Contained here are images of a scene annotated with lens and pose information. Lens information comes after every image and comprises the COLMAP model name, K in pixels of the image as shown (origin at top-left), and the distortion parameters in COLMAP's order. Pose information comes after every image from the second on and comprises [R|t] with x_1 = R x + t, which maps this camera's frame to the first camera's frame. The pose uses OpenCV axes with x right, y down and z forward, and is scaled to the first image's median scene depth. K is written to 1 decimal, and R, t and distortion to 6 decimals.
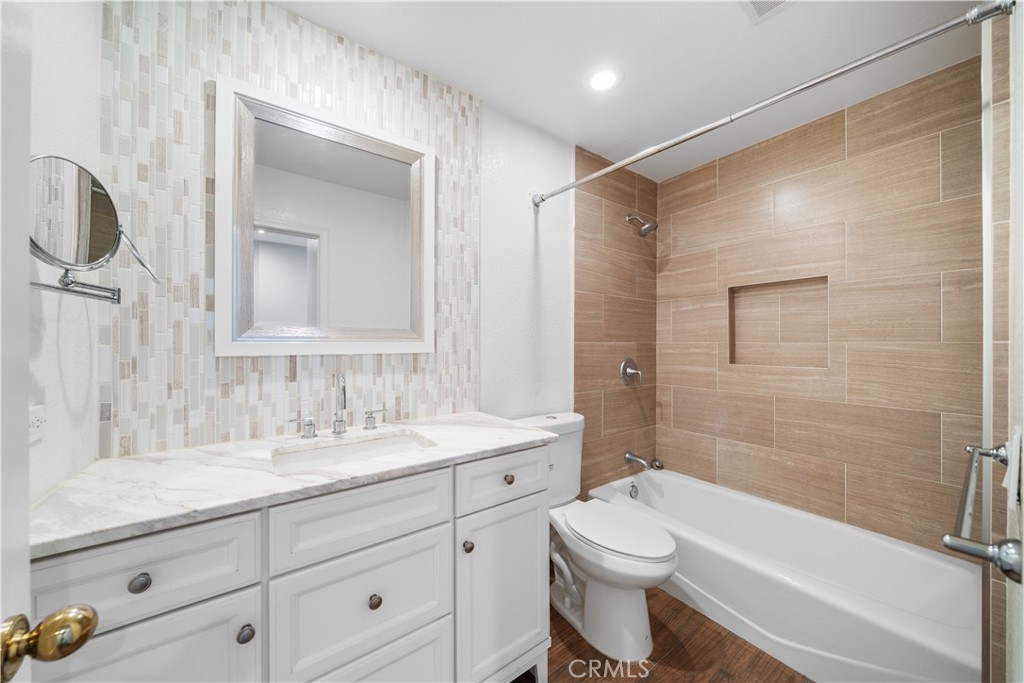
lens RADIAL K [[350.5, 0, 498.9], [0, 350.5, 343.1], [0, 0, 1]] dist [-0.006451, 0.000173]
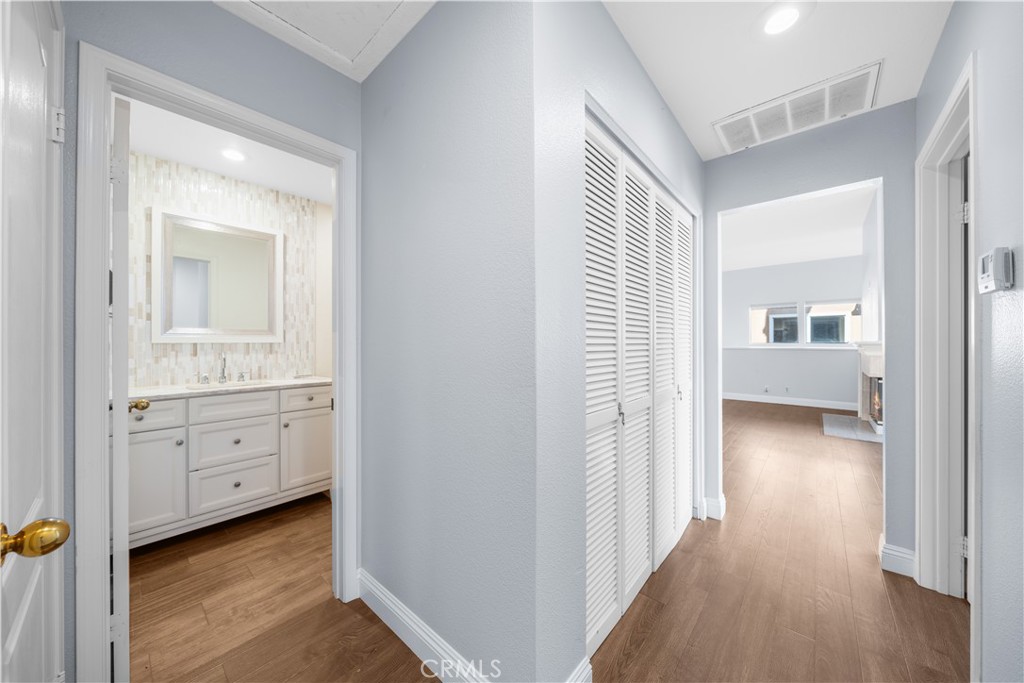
lens RADIAL K [[350.5, 0, 503.2], [0, 350.5, 342.1], [0, 0, 1]] dist [-0.006451, 0.000173]
pose [[0.974405, -0.002266, 0.224787, 0.590043], [0.002655, 0.999995, -0.001427, 0.033818], [-0.224783, 0.001988, 0.974407, -1.167212]]
